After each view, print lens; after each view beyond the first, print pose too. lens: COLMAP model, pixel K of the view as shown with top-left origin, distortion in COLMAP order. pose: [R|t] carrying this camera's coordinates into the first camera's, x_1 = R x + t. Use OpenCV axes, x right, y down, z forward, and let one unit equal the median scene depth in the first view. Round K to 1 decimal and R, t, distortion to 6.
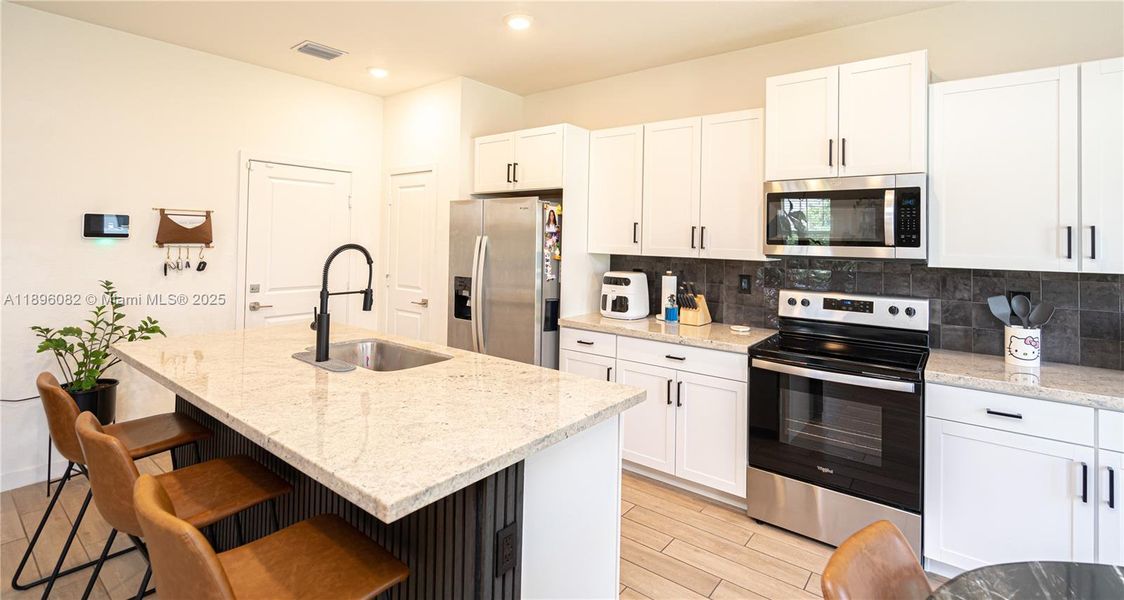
lens RADIAL K [[512.1, 0, 564.7], [0, 512.1, 229.5], [0, 0, 1]] dist [-0.005677, 0.004033]
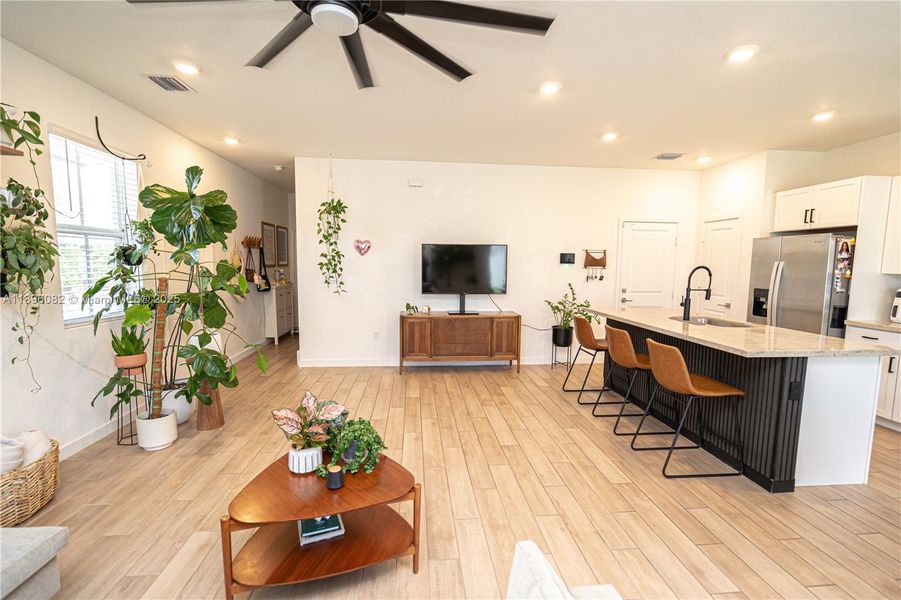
lens RADIAL K [[410.1, 0, 452.8], [0, 410.1, 303.0], [0, 0, 1]] dist [0.000946, -0.000387]
pose [[0.691954, 0.062239, -0.719254, 0.056401], [0.016433, 0.994661, 0.101880, -0.004970], [0.721755, -0.082316, 0.687236, -0.618273]]
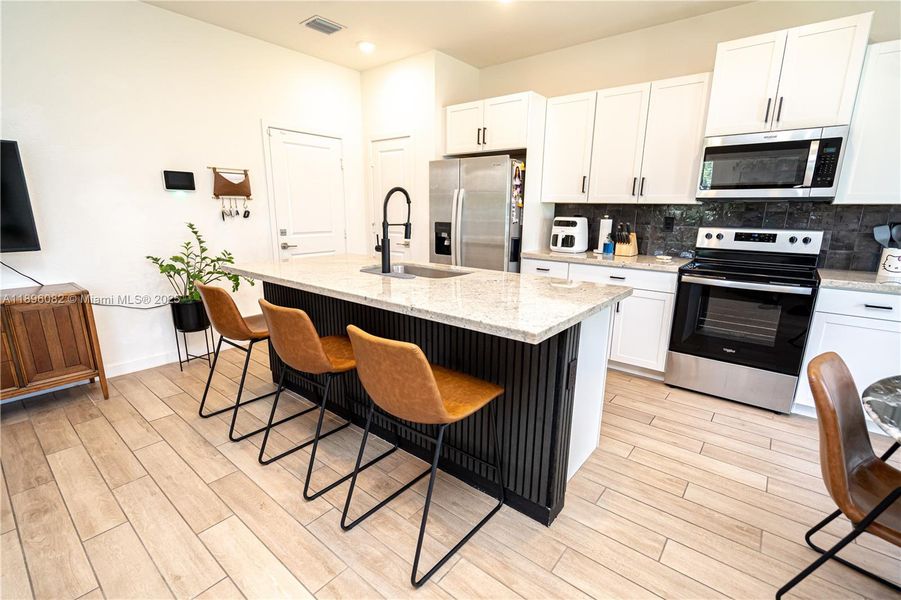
lens RADIAL K [[410.1, 0, 451.8], [0, 410.1, 302.0], [0, 0, 1]] dist [0.000946, -0.000387]
pose [[0.999798, -0.002945, -0.019883, -0.192596], [0.007719, 0.969617, 0.244507, 0.043145], [0.018559, -0.244611, 0.969444, -0.071732]]
